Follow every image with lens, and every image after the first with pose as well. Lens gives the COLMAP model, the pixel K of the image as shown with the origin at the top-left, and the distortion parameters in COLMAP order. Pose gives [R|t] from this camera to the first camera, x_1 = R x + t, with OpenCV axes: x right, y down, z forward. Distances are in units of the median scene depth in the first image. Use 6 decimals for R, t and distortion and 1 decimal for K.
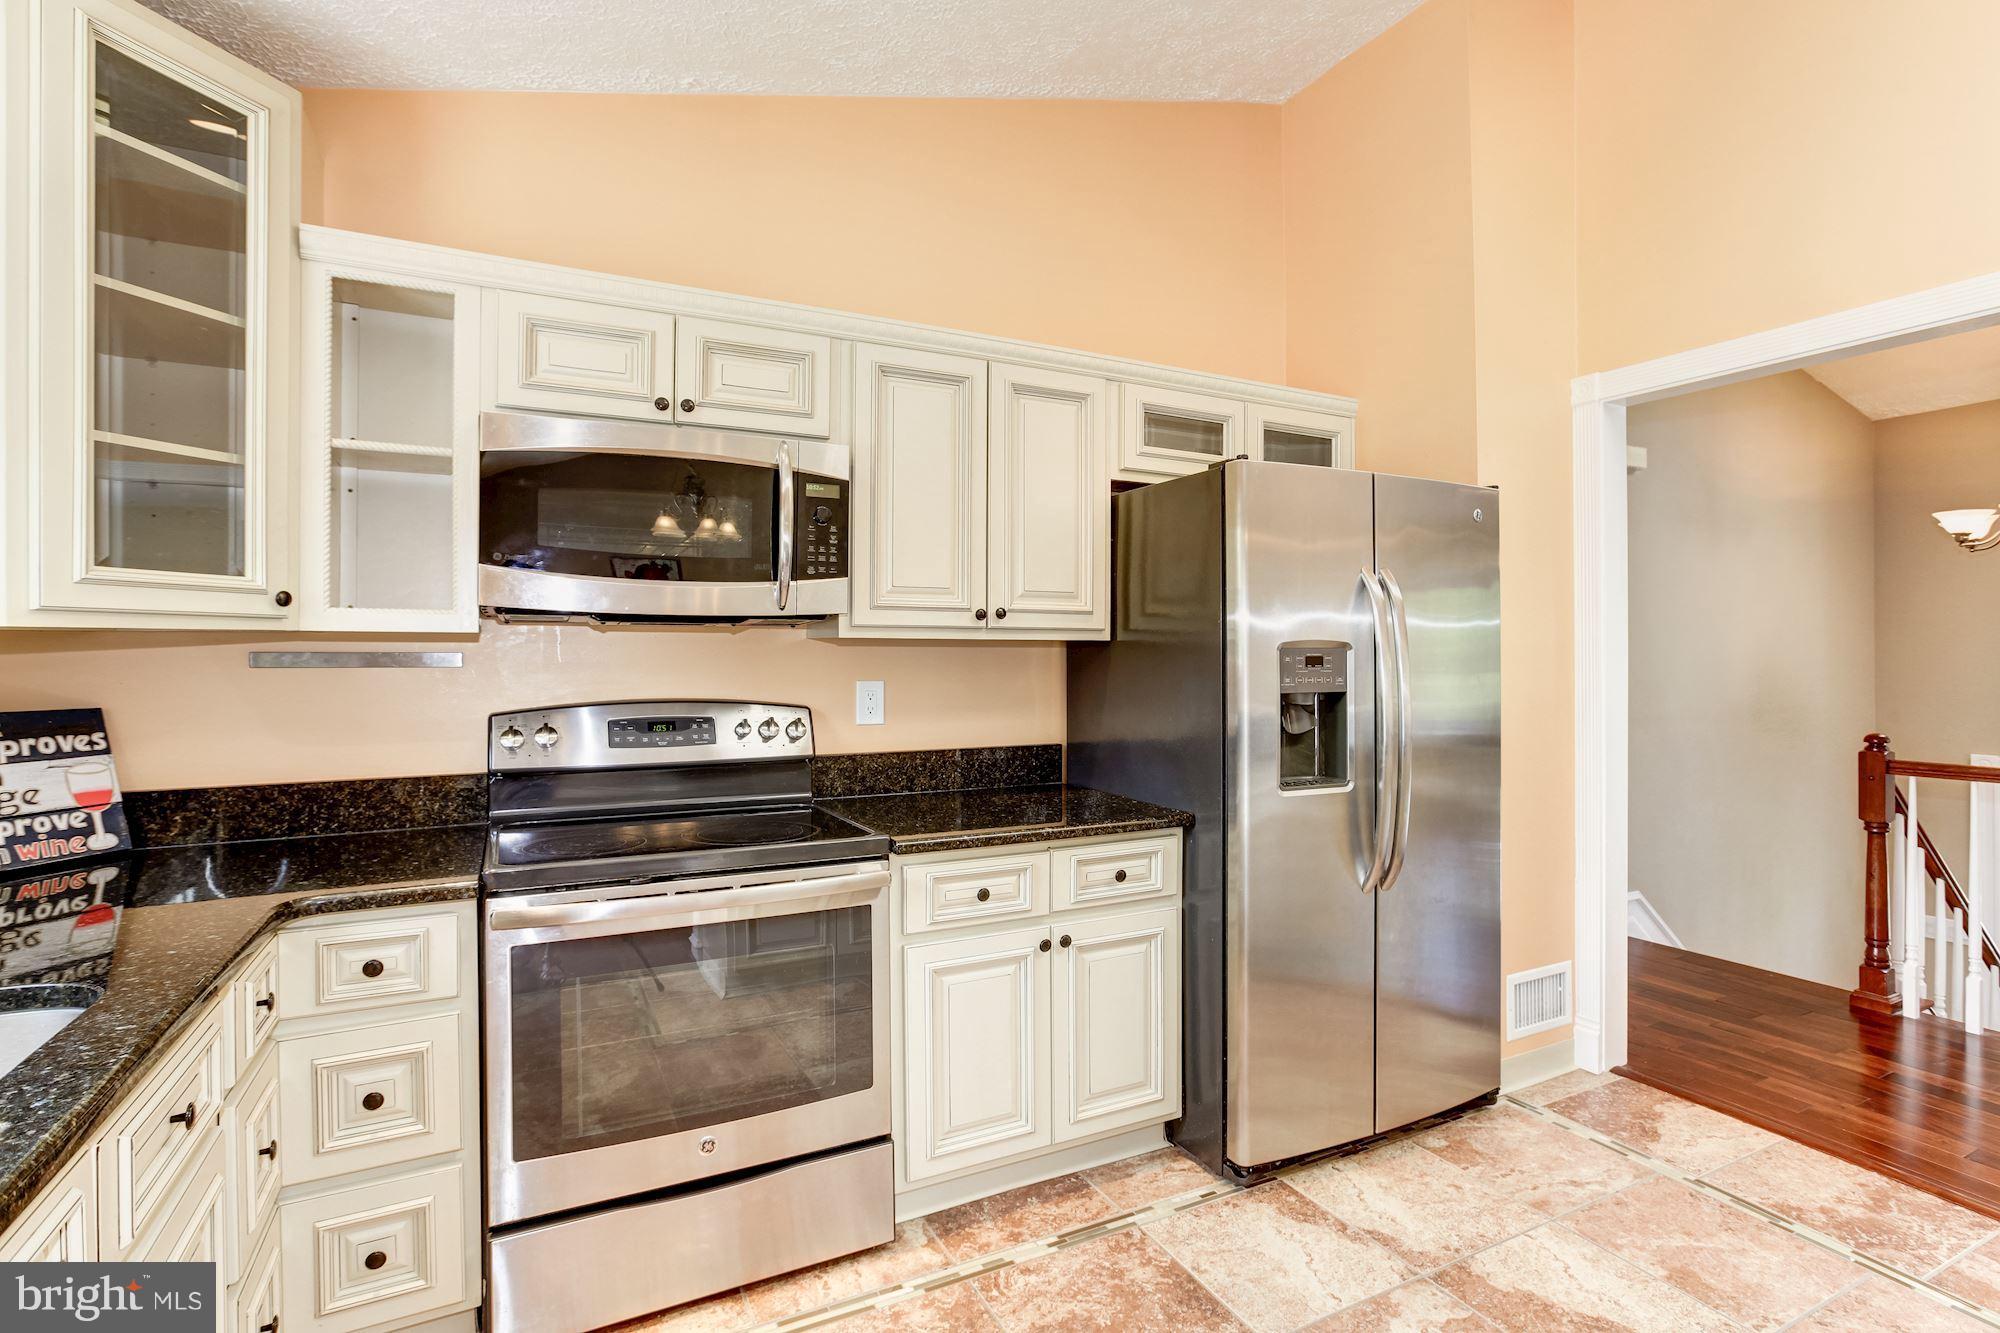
lens RADIAL K [[942.4, 0, 998.5], [0, 942.4, 655.5], [0, 0, 1]] dist [-0.028660, 0.013454]
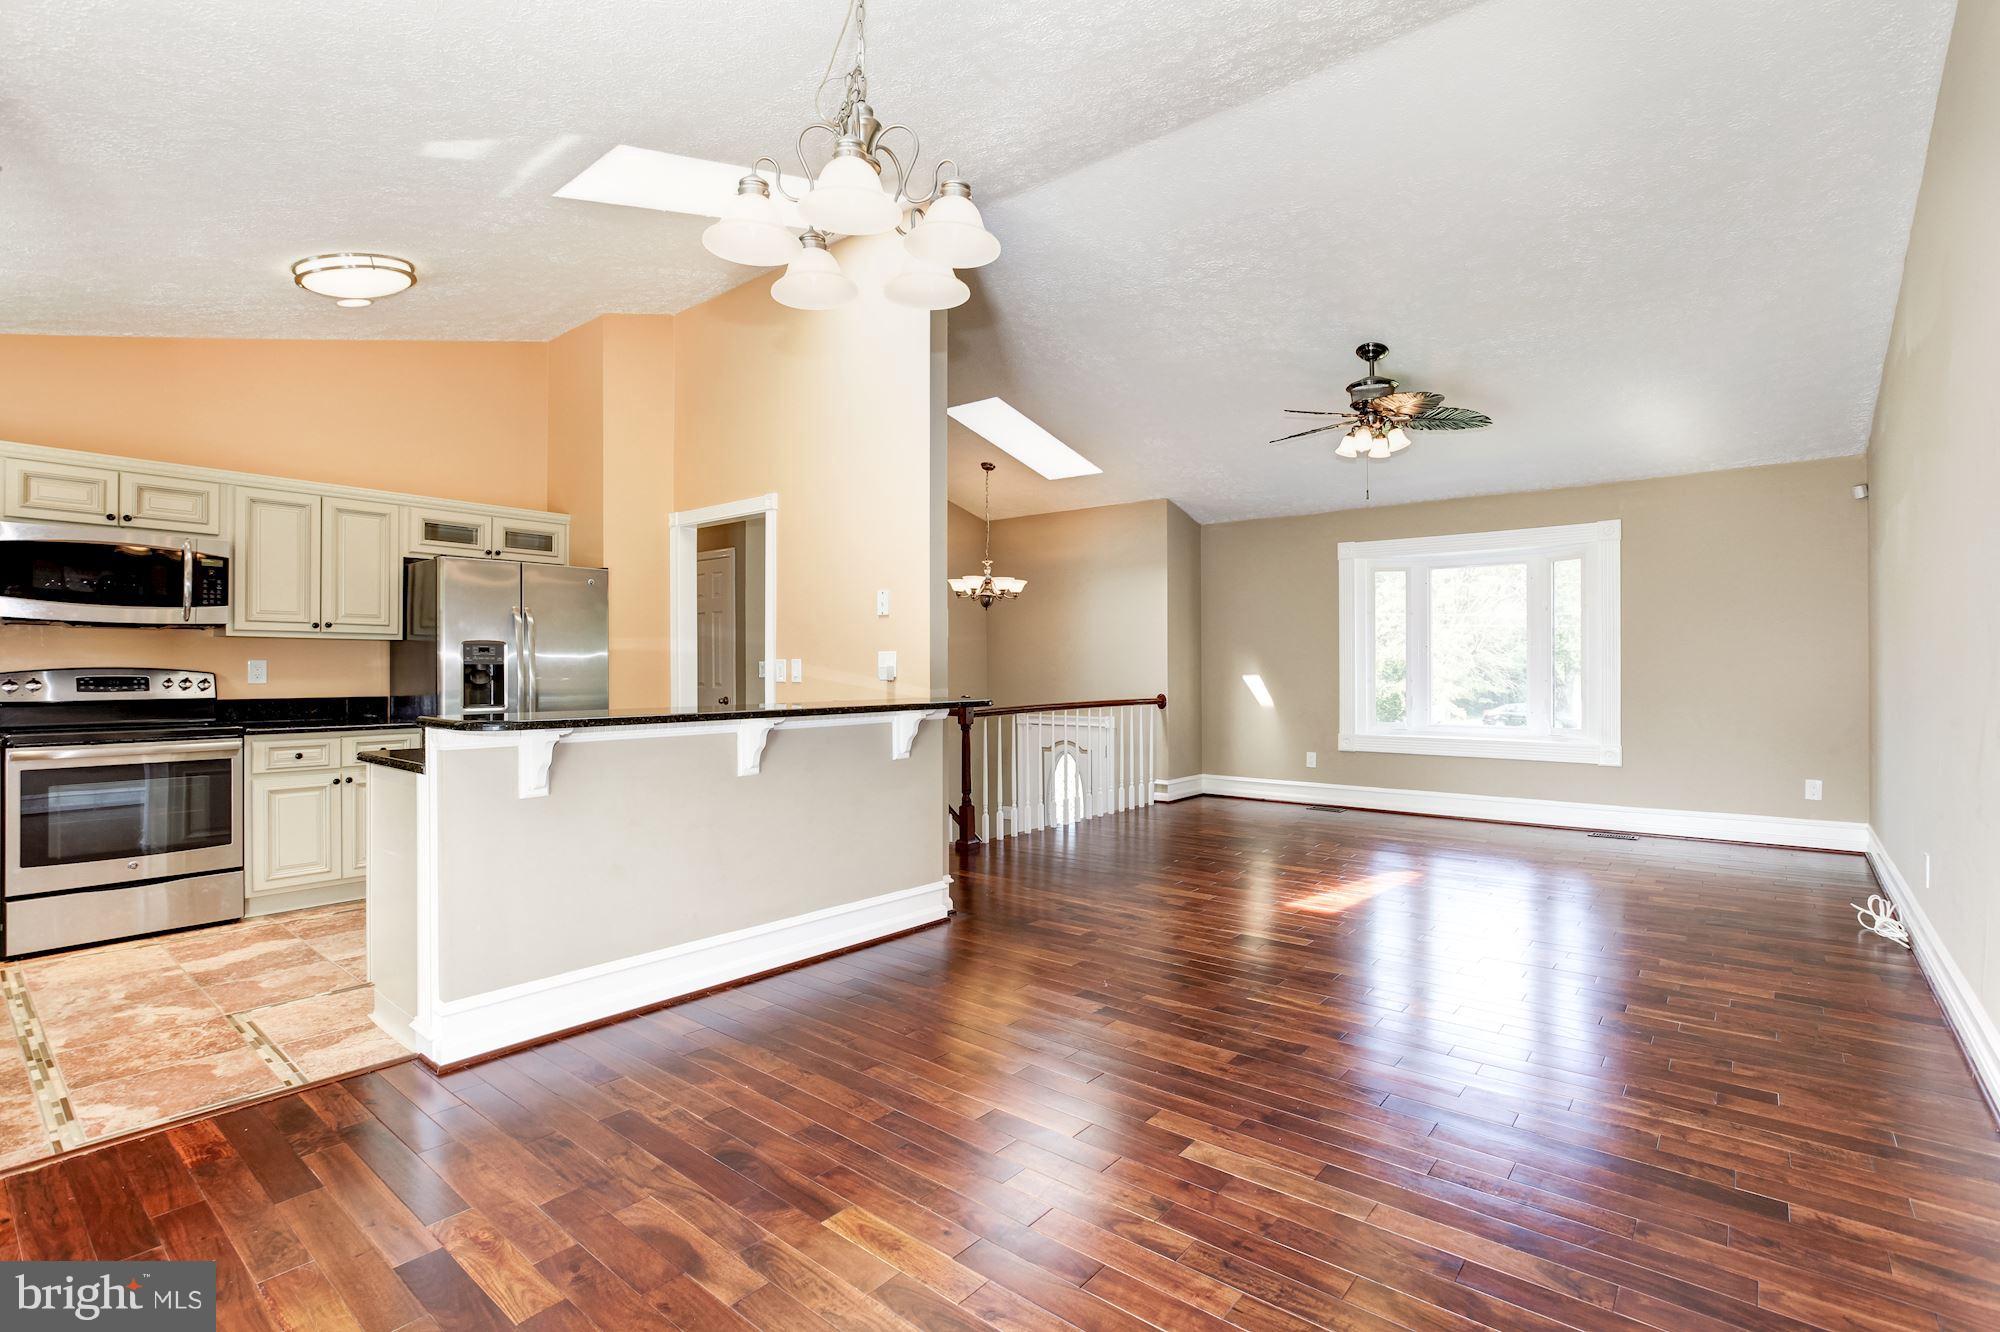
lens RADIAL K [[1068.0, 0, 1010.9], [0, 1068.0, 673.6], [0, 0, 1]] dist [0.000865, 0.023728]
pose [[0.948216, 0.002833, 0.317615, 0.732059], [-0.003376, 0.999994, 0.001158, 0.056749], [-0.317609, -0.002170, 0.948219, -1.803896]]
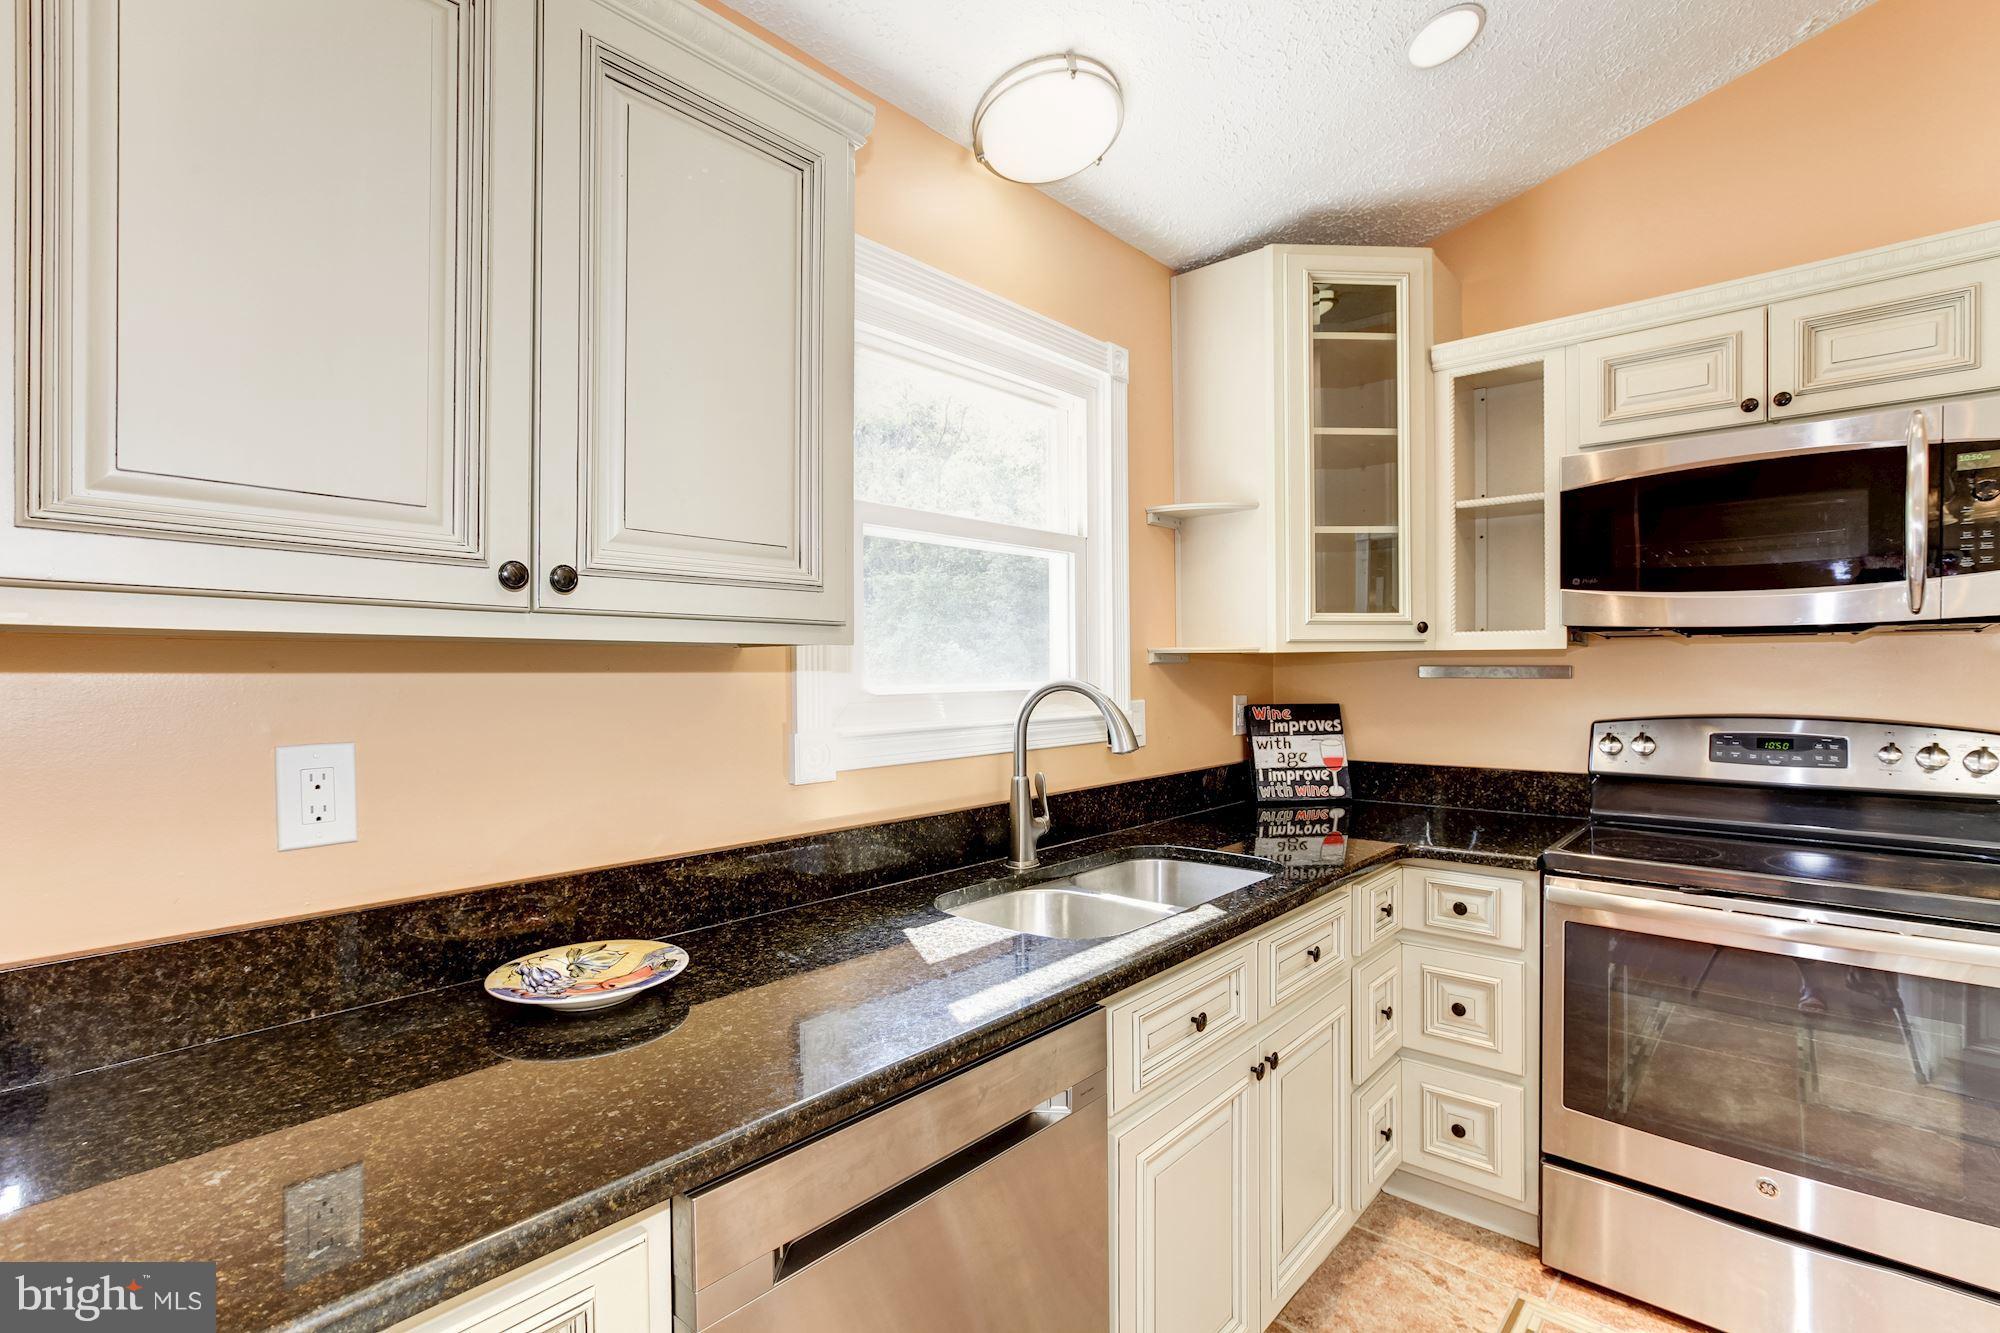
lens RADIAL K [[914.9, 0, 1006.9], [0, 914.9, 672.8], [0, 0, 1]] dist [-0.001182, -0.000275]
pose [[0.358364, 0.003248, -0.933576, 0.240689], [0.003837, 0.999980, 0.004953, -0.003167], [0.933574, -0.005357, 0.358344, -0.042287]]
